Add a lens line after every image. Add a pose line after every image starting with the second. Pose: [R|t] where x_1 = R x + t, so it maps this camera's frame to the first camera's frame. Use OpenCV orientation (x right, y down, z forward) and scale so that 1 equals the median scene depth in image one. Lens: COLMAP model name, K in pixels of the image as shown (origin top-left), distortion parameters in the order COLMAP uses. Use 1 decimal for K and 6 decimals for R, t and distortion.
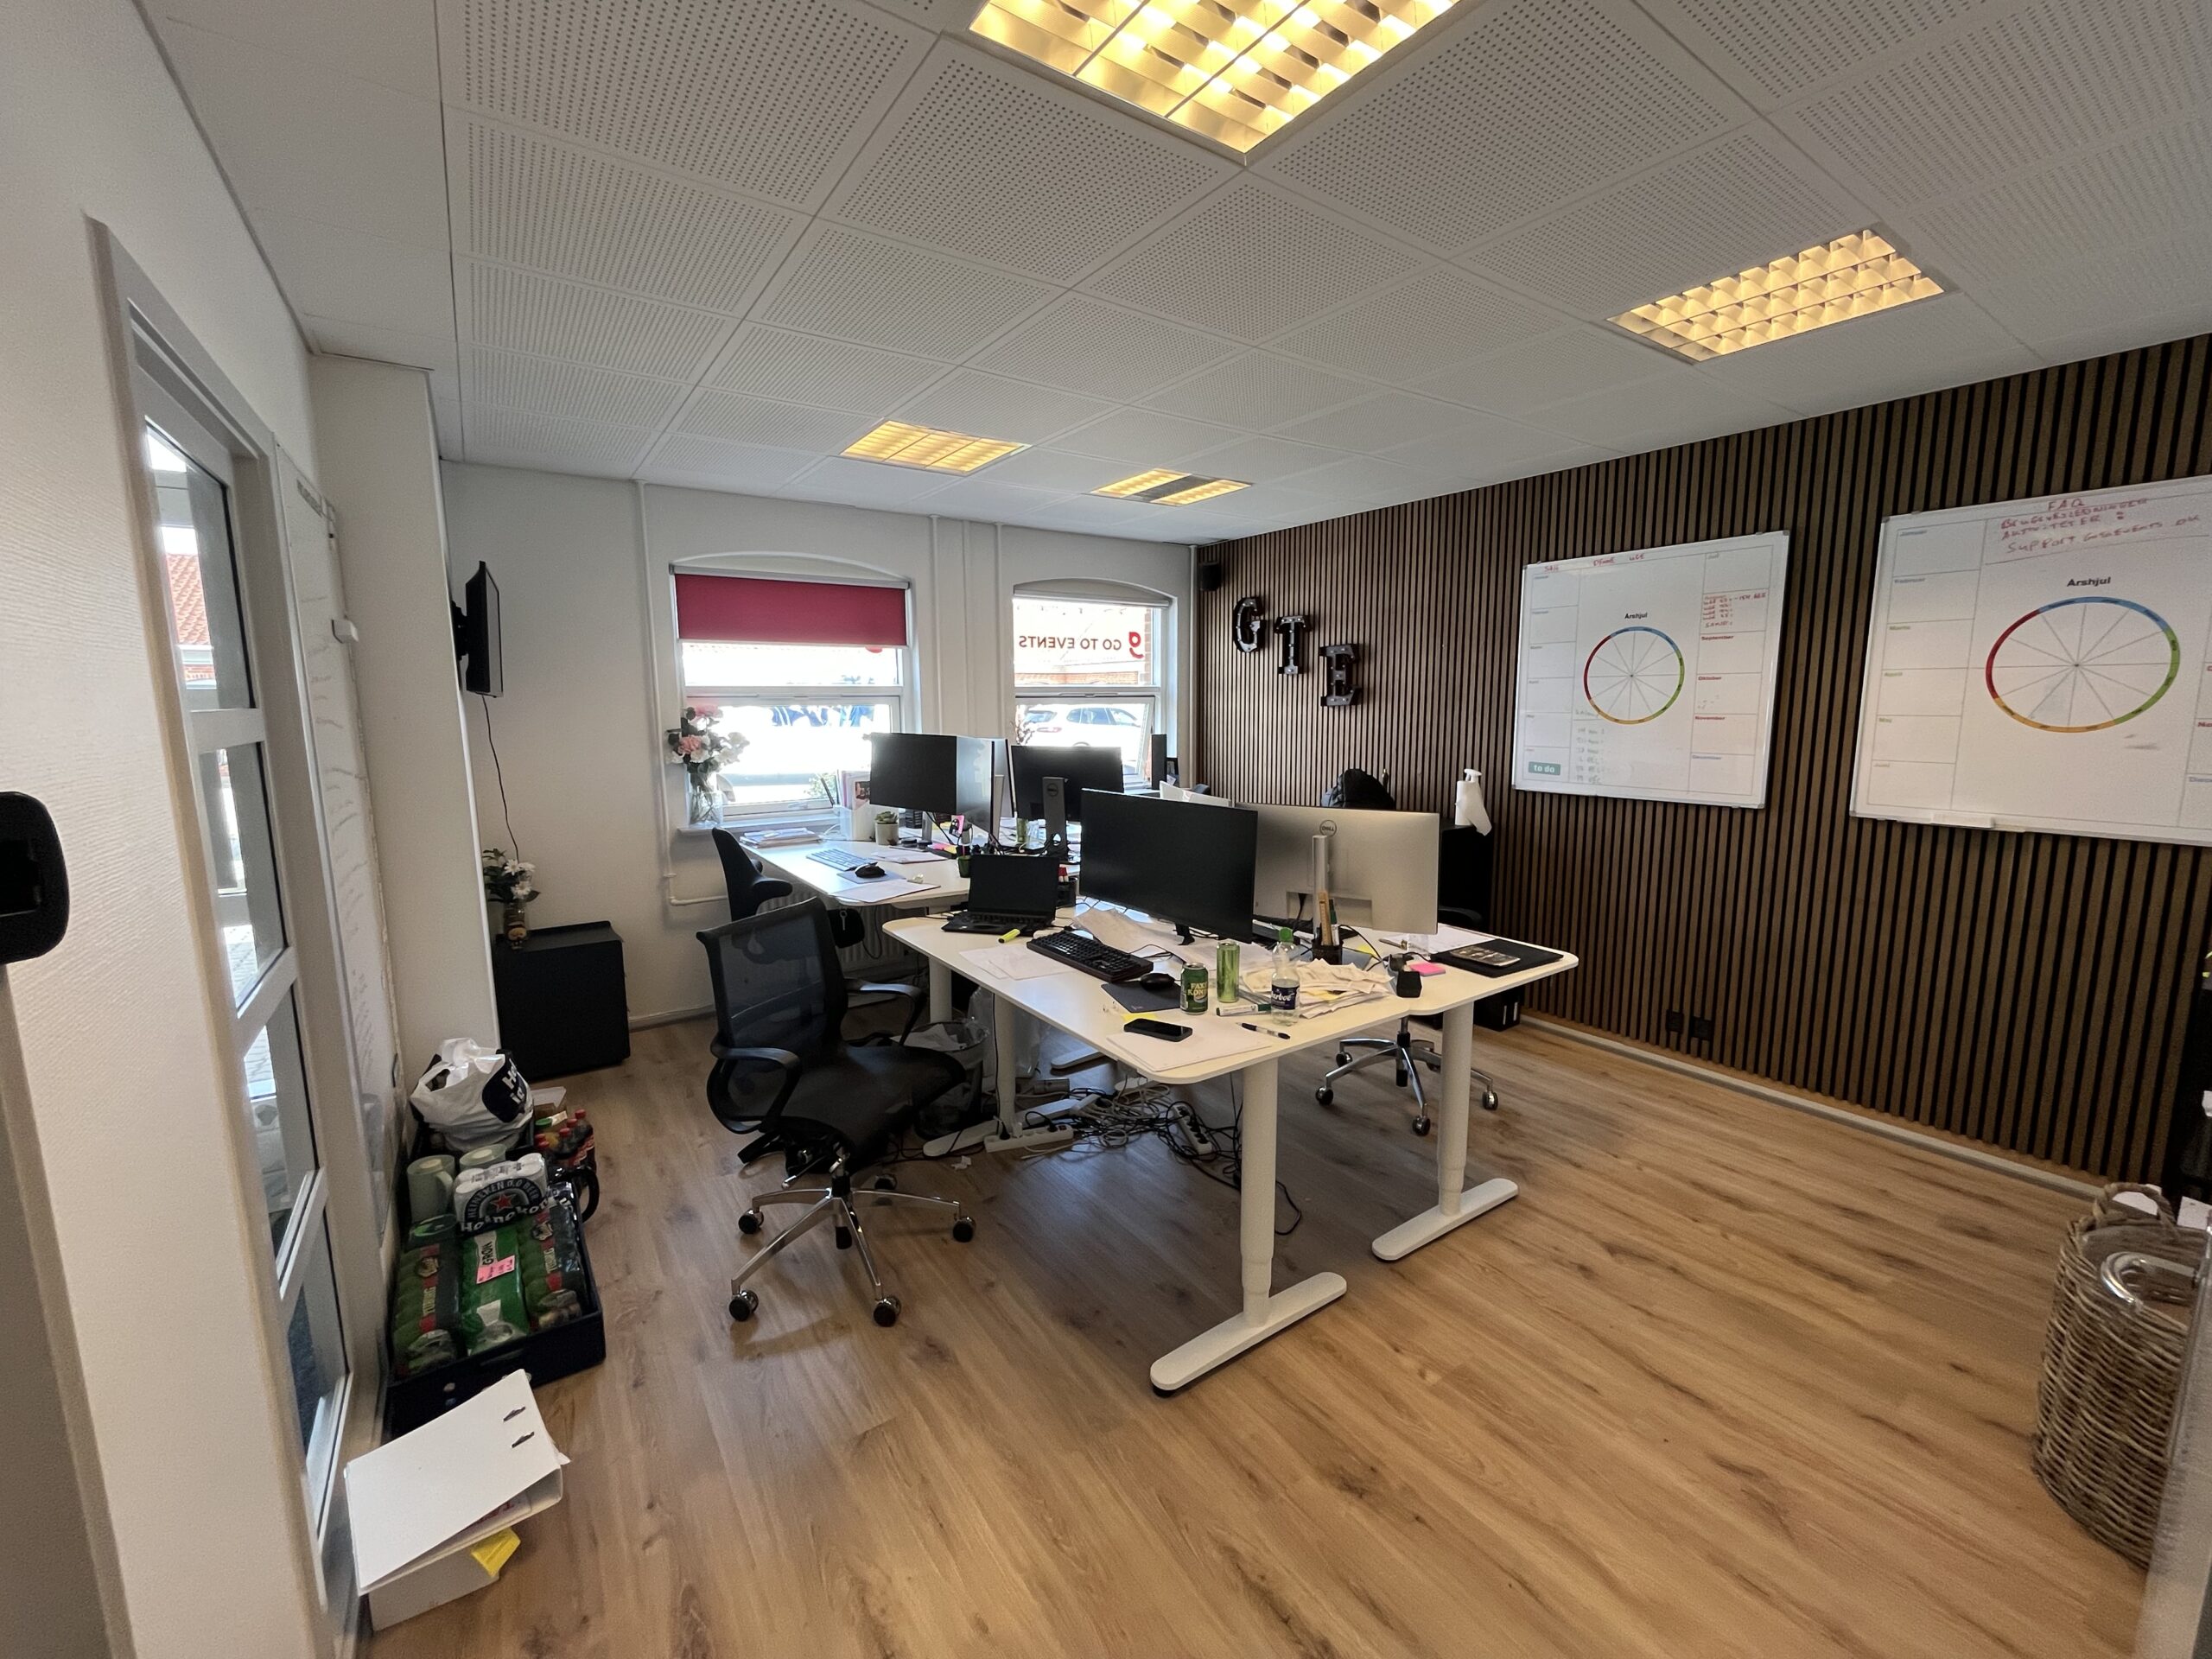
lens RADIAL K [[896.1, 0, 1108.5], [0, 896.1, 828.6], [0, 0, 1]] dist [-0.000753, -0.000132]
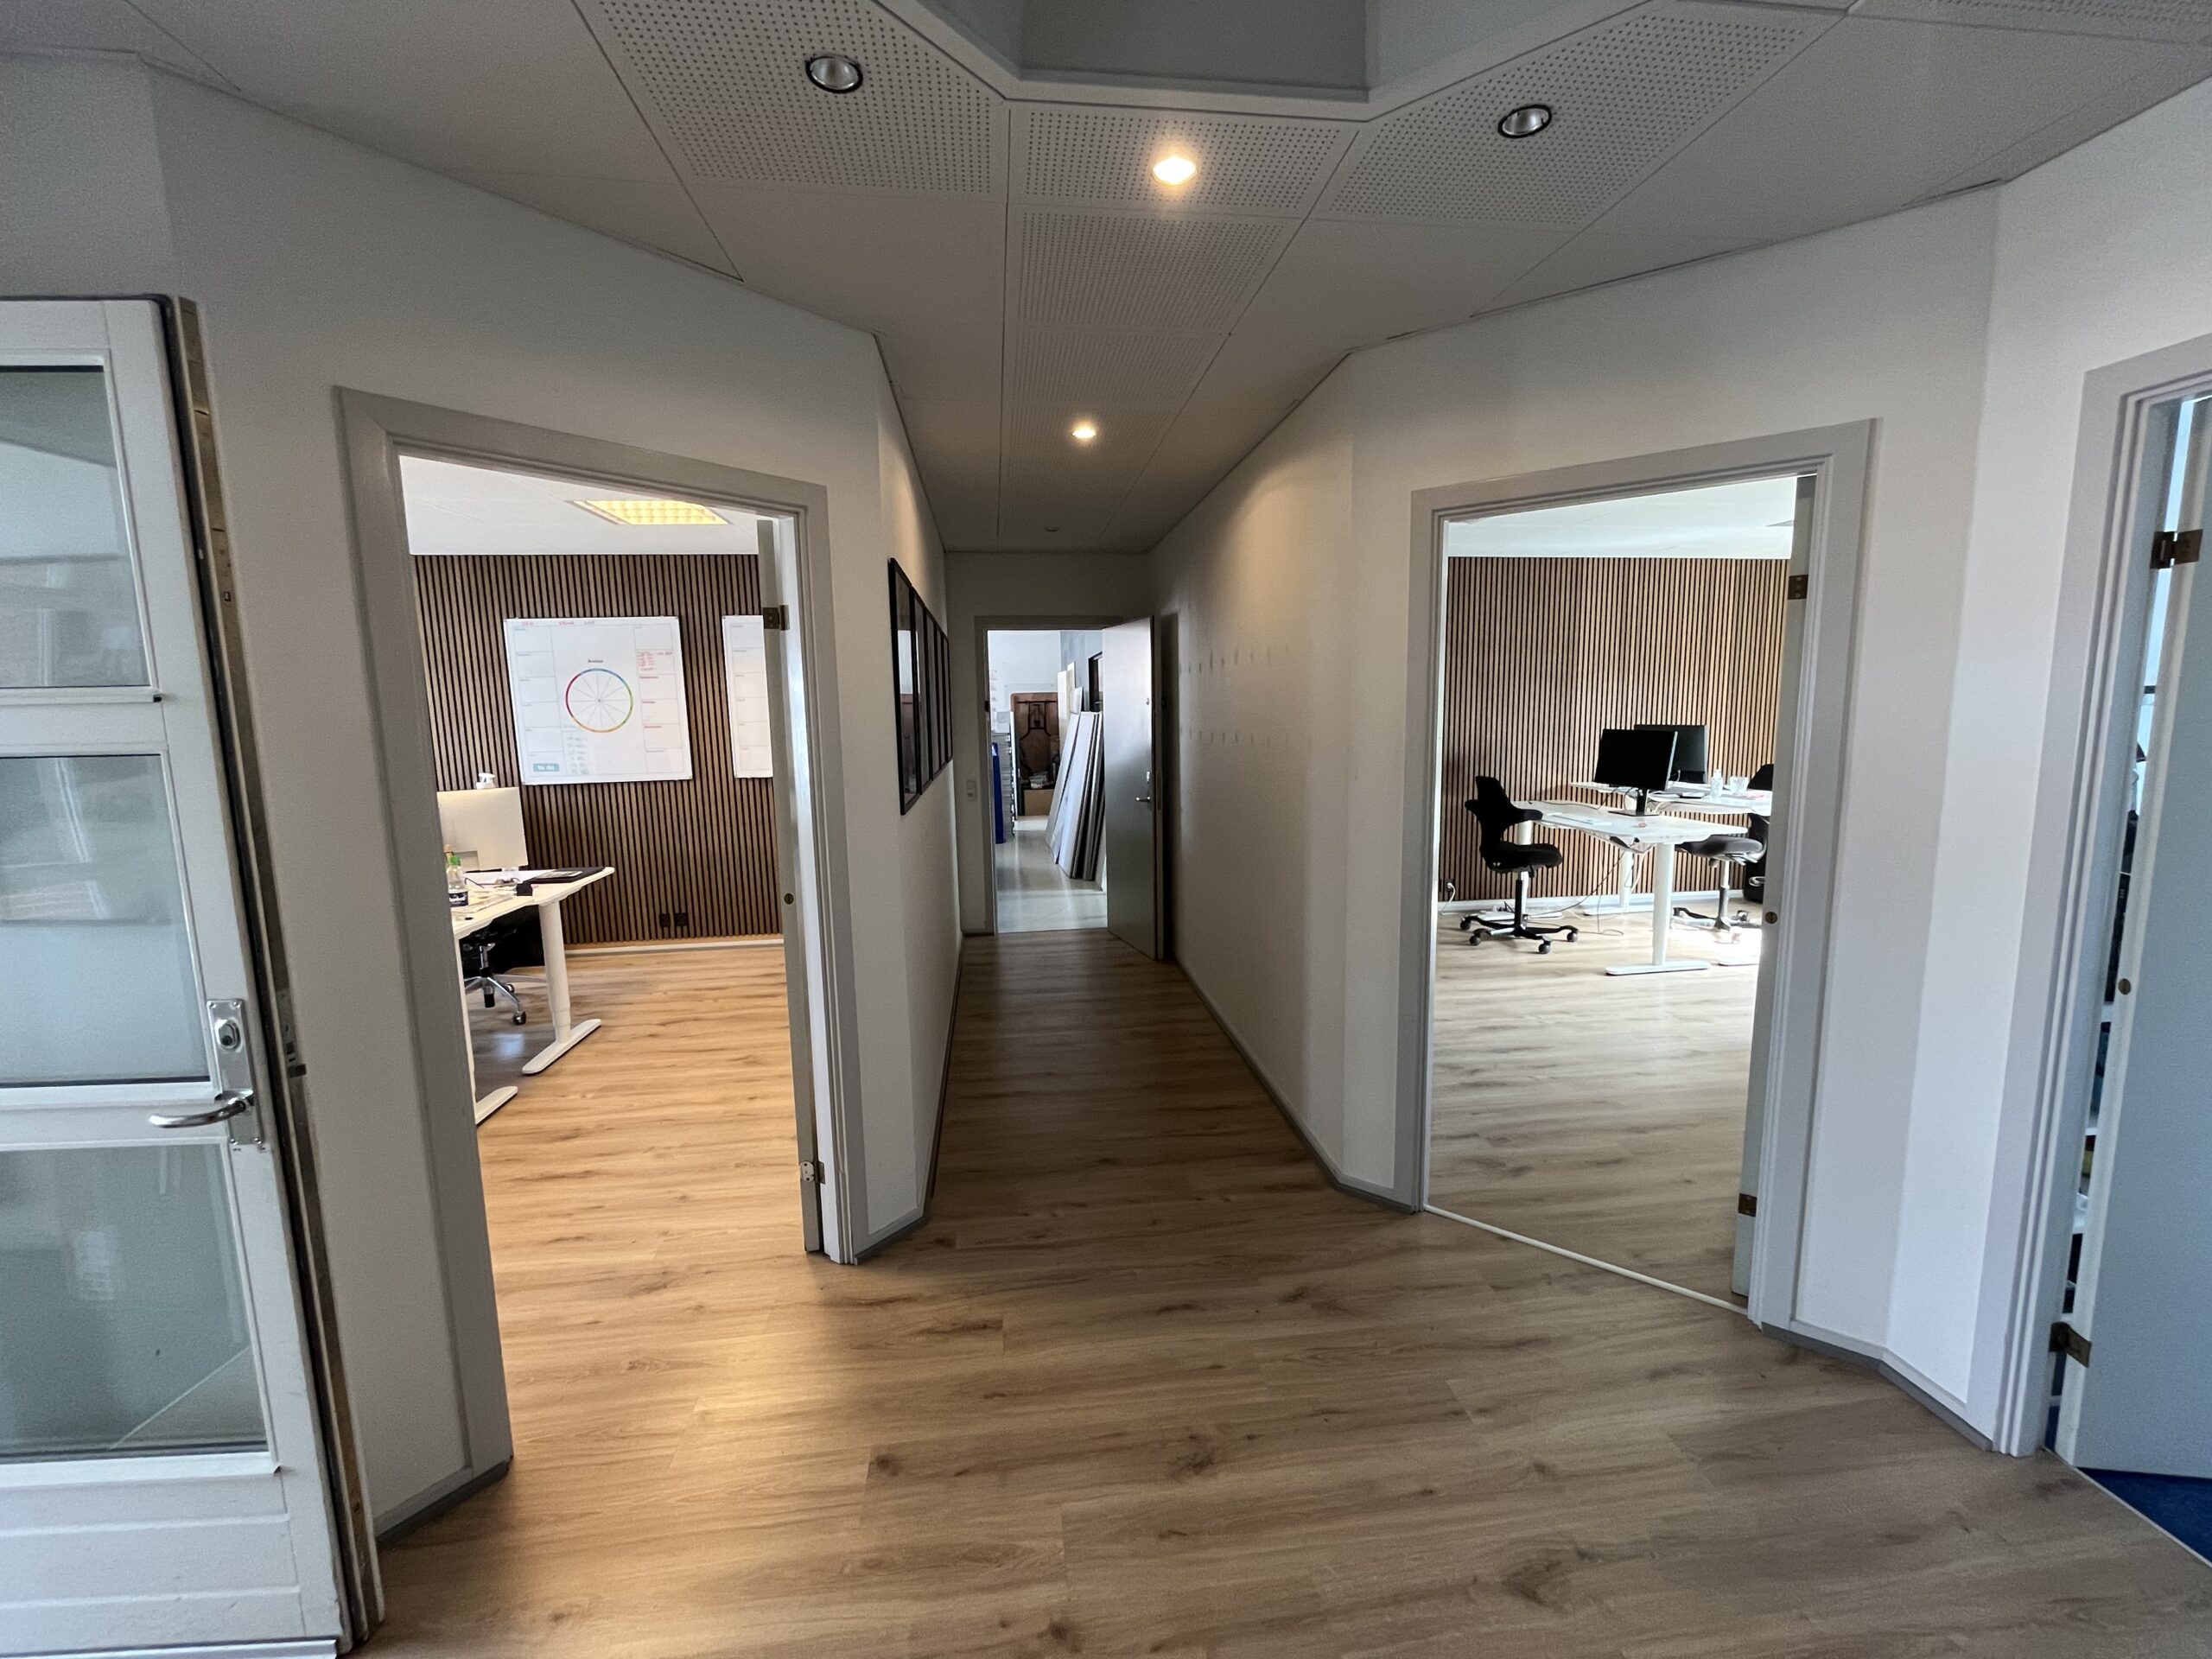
lens RADIAL K [[896.1, 0, 1110.2], [0, 896.1, 822.0], [0, 0, 1]] dist [-0.000753, -0.000132]
pose [[0.463113, -0.118197, 0.878383, -0.451393], [0.146131, 0.987687, 0.055859, 0.089311], [-0.874169, 0.102490, 0.474683, -0.548858]]
